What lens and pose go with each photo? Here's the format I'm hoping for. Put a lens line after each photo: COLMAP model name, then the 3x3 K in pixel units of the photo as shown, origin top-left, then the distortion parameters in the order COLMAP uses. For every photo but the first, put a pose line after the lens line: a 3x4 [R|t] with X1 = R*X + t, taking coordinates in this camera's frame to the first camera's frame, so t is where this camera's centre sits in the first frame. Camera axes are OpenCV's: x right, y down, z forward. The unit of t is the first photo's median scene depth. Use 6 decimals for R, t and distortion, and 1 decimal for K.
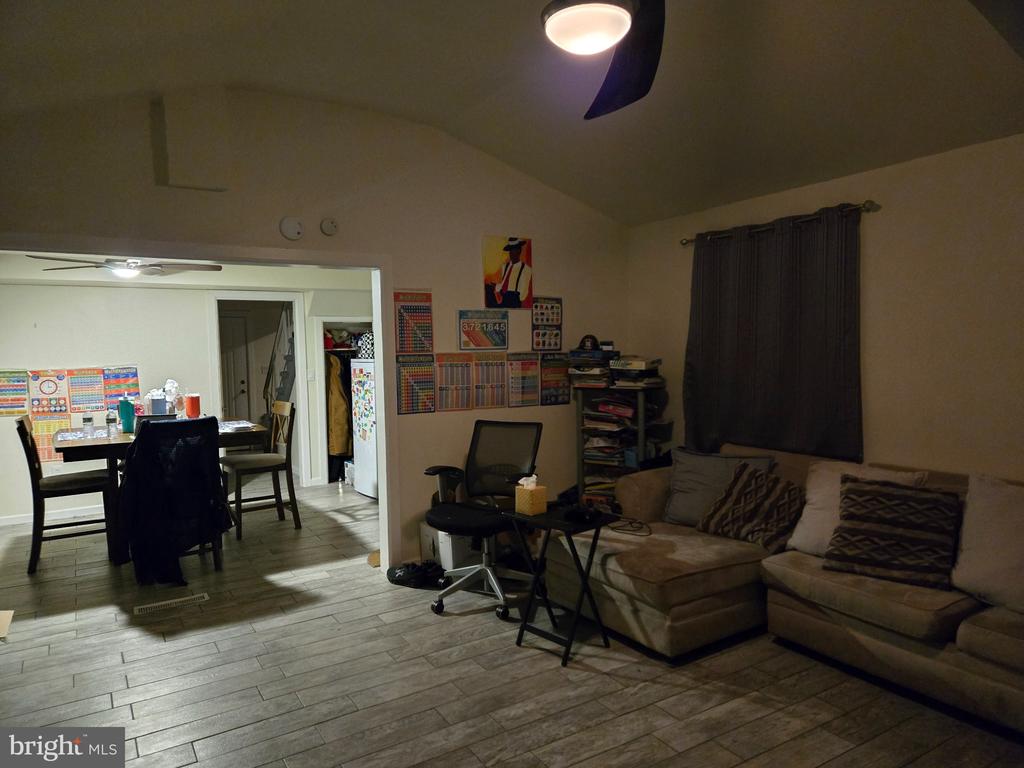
lens RADIAL K [[707.2, 0, 548.6], [0, 707.2, 395.0], [0, 0, 1]] dist [0.007243, 0.001867]
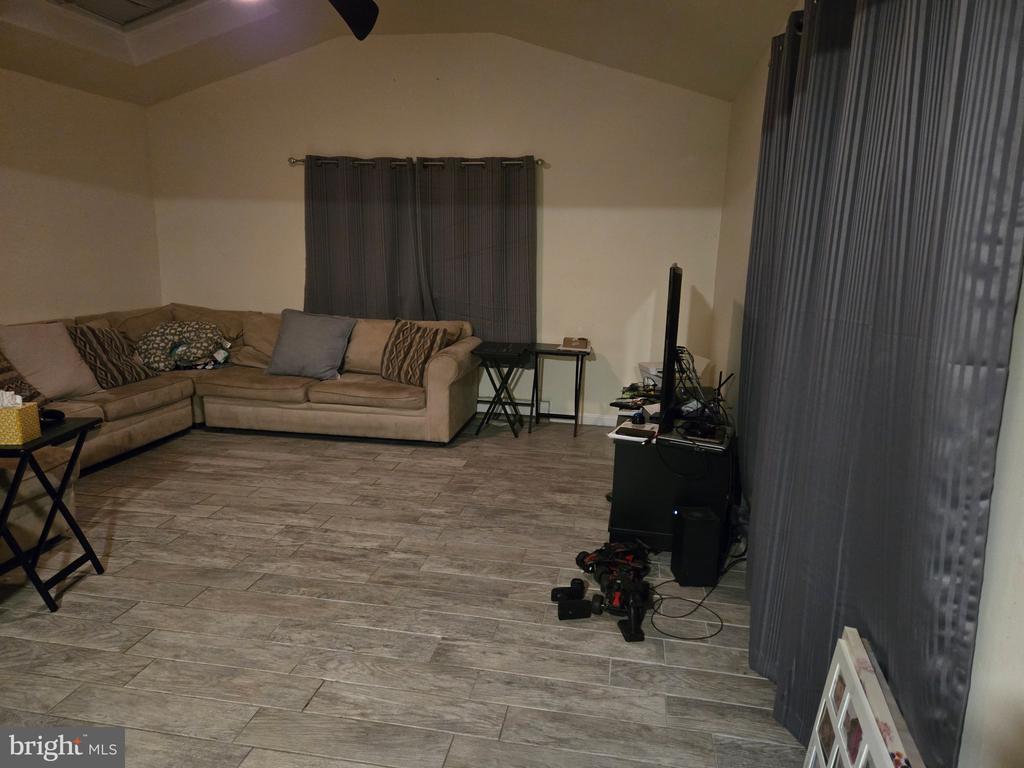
lens RADIAL K [[673.9, 0, 509.0], [0, 673.9, 383.7], [0, 0, 1]] dist [0.089982, -0.074133]
pose [[-0.716448, -0.136545, 0.684148, -0.559602], [0.040313, 0.970918, 0.235996, -0.021613], [-0.696475, 0.196659, -0.690107, 0.733170]]
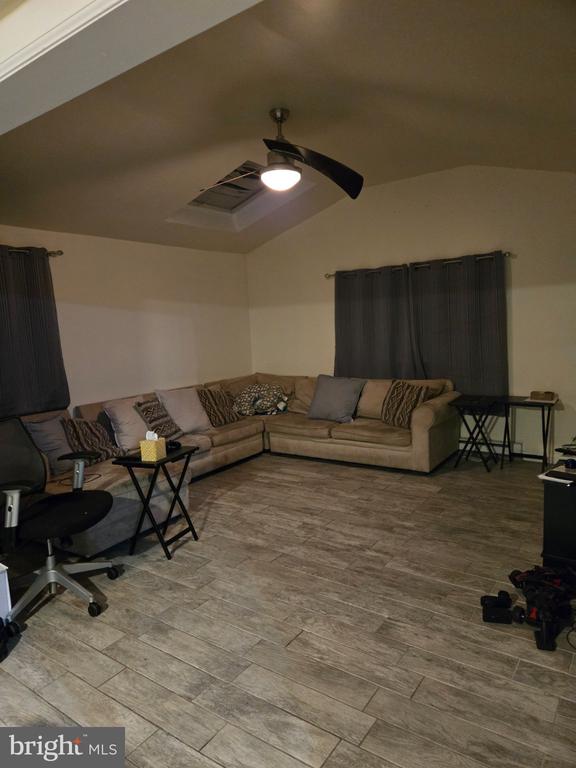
lens RADIAL K [[505.4, 0, 285.2], [0, 505.4, 383.2], [0, 0, 1]] dist [0.089982, -0.074133]
pose [[-0.353260, -0.075408, 0.932481, -0.632418], [0.124551, 0.984082, 0.126765, -0.036446], [-0.927197, 0.160922, -0.338245, 0.697882]]
